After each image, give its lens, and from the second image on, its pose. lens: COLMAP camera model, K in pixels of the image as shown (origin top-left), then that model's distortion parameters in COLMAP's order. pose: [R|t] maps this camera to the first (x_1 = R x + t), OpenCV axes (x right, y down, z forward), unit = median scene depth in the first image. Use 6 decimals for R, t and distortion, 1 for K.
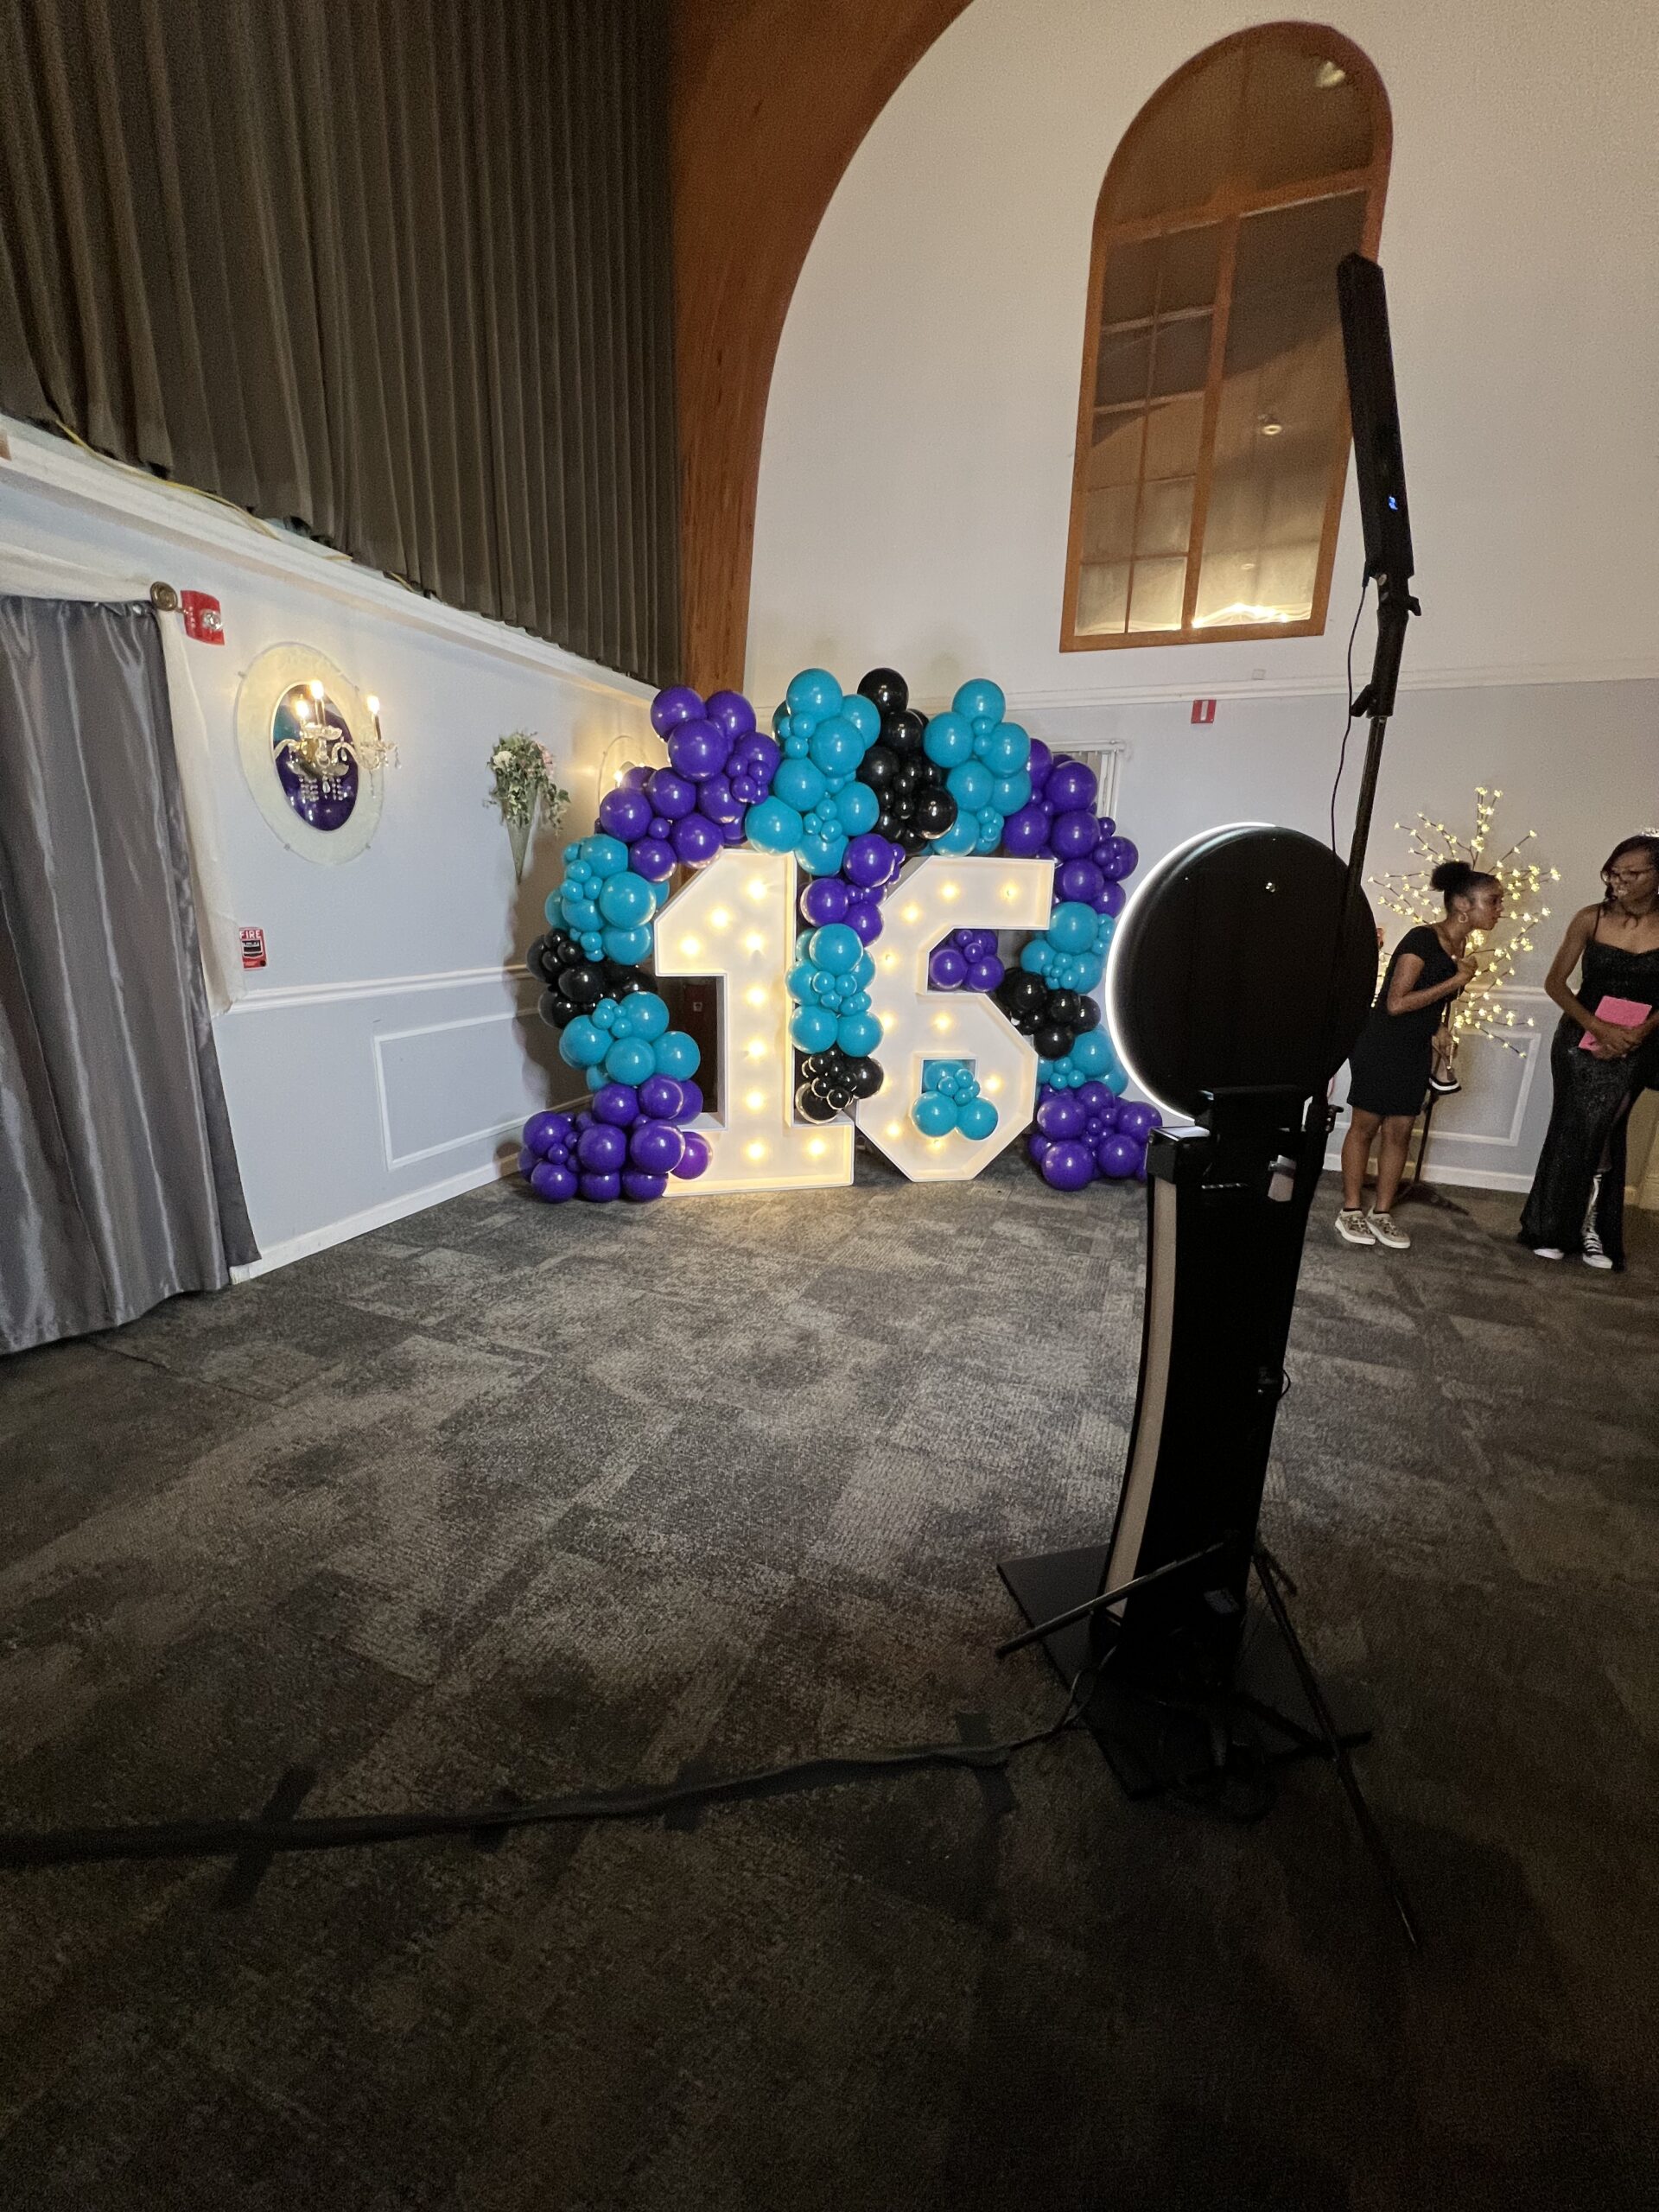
lens RADIAL K [[886.3, 0, 826.5], [0, 886.3, 1099.8], [0, 0, 1]] dist [0.000197, 0.000150]
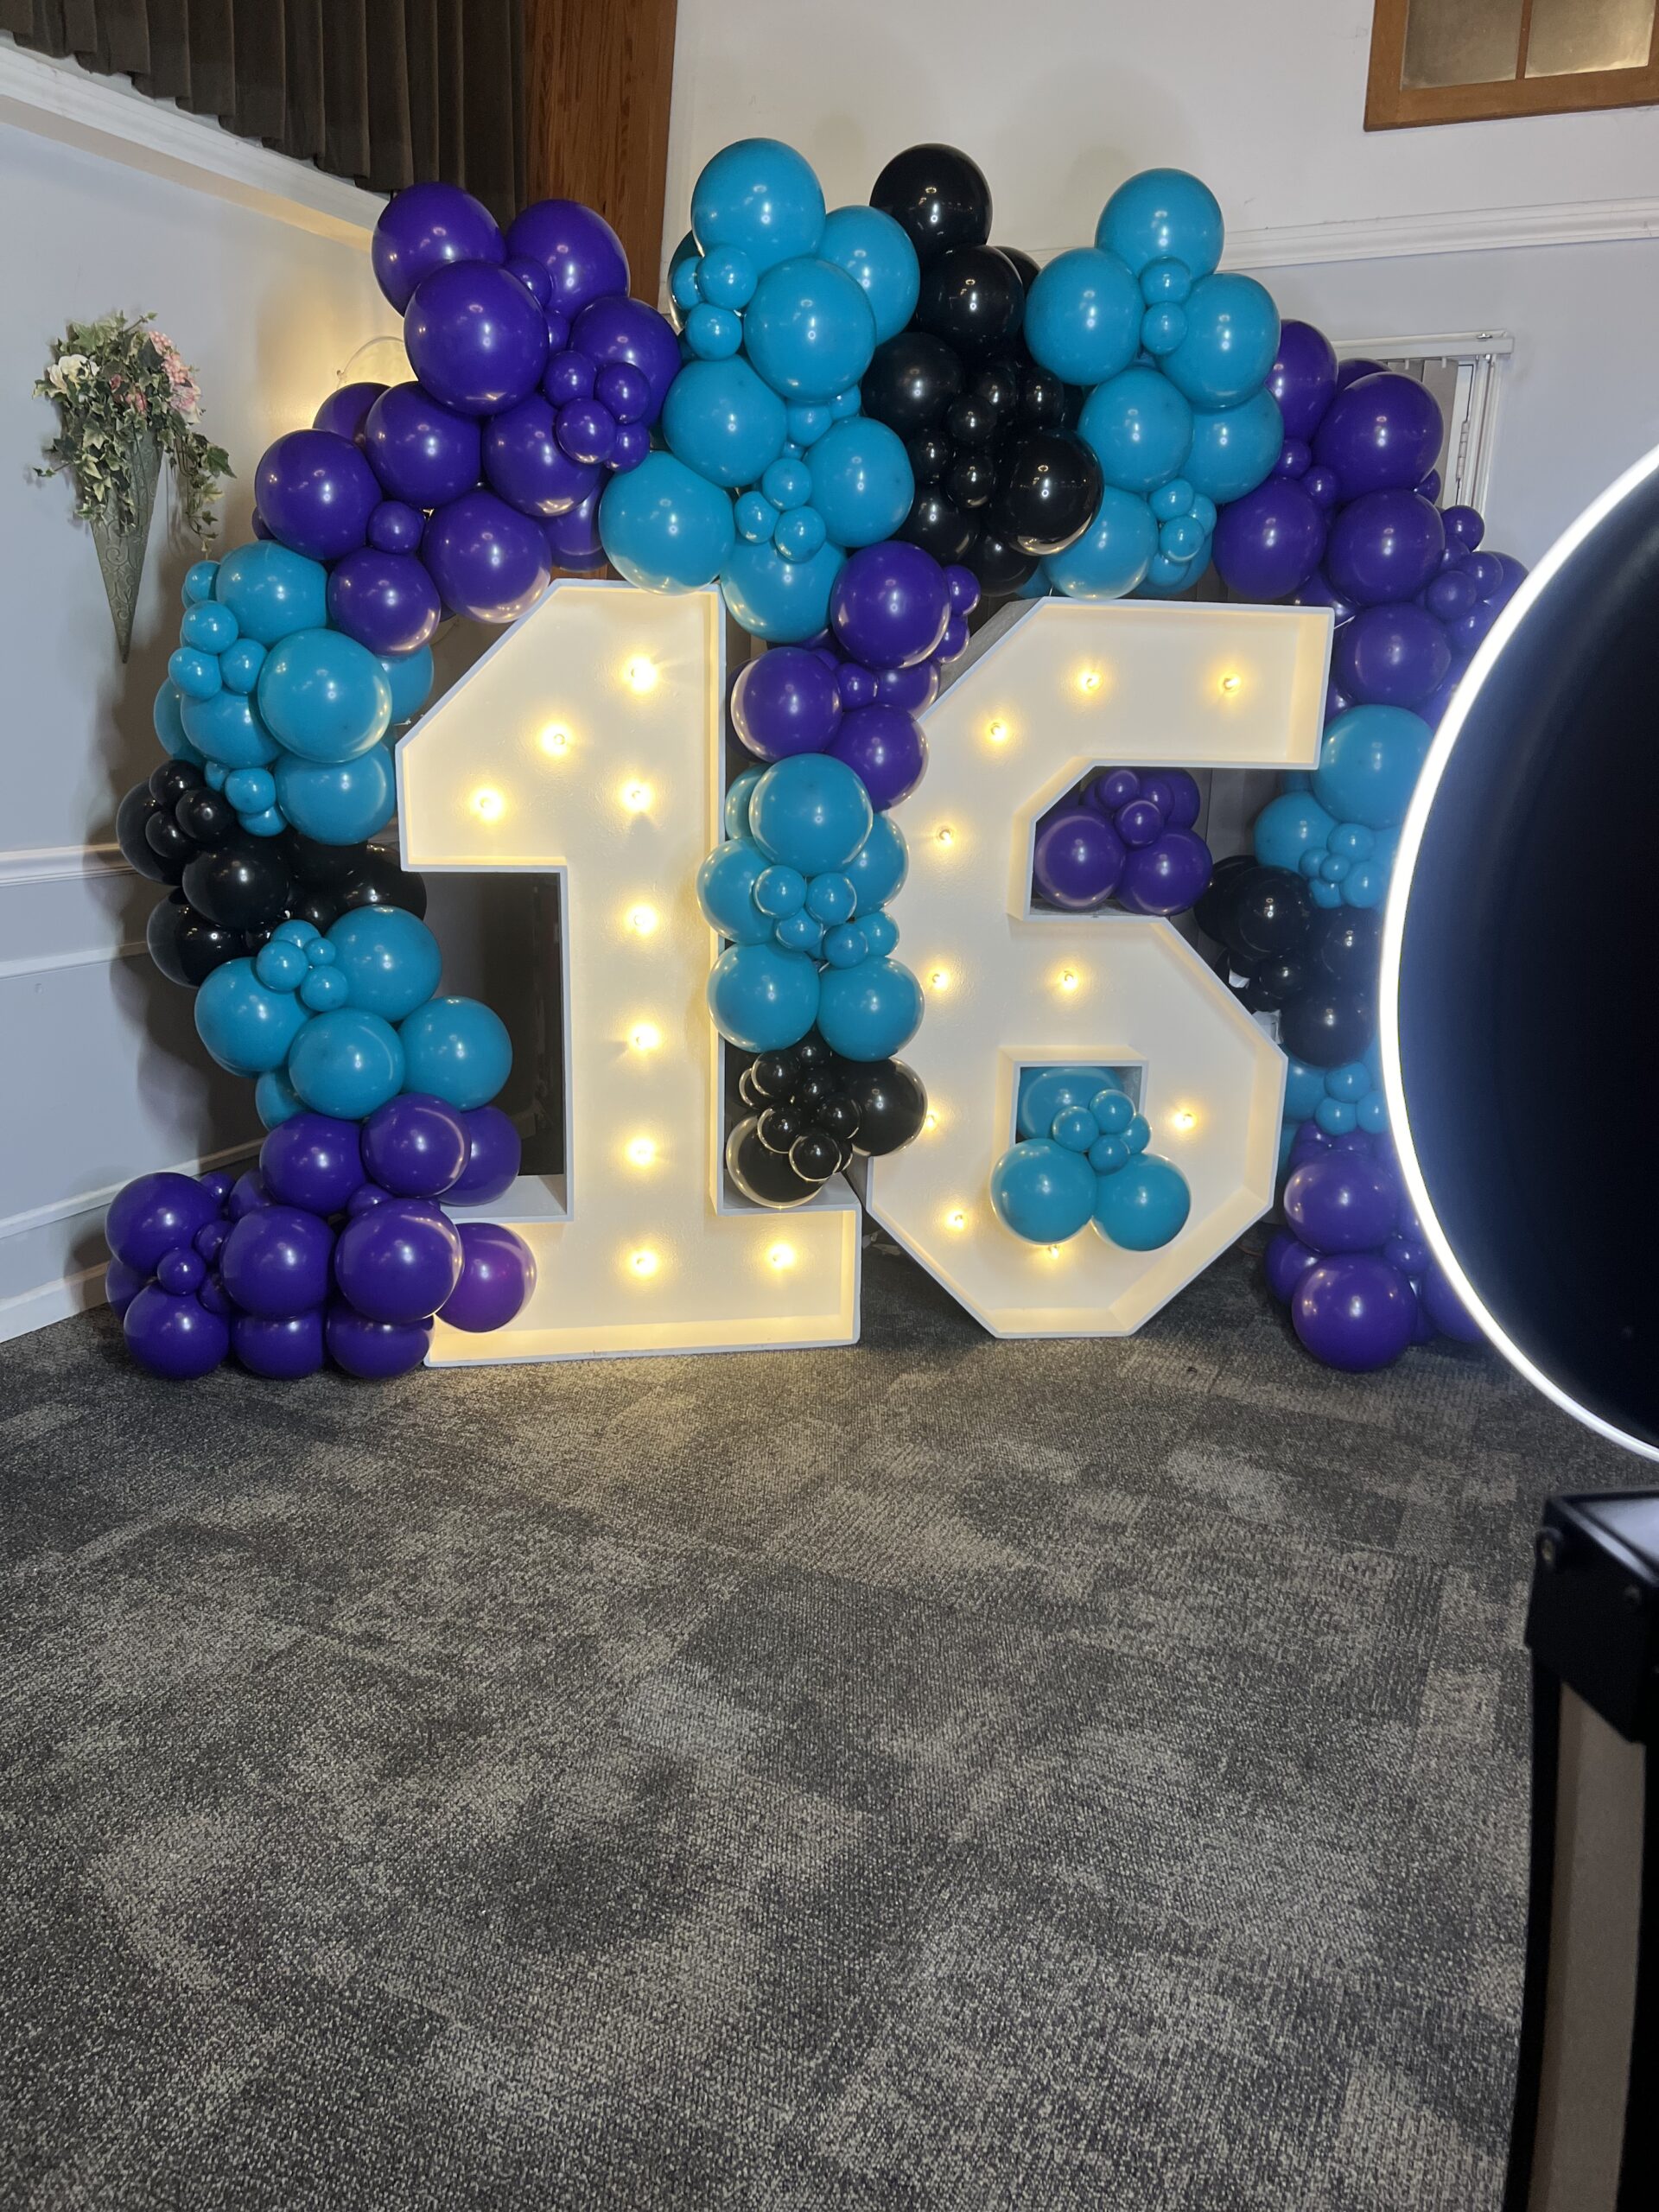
lens RADIAL K [[1675.5, 0, 829.1], [0, 1675.5, 1114.9], [0, 0, 1]] dist [0.047660, -0.043314]
pose [[0.998387, 0.016685, -0.054264, 0.065214], [-0.015995, 0.999786, 0.013111, -0.033505], [0.054471, -0.012222, 0.998441, 0.179038]]
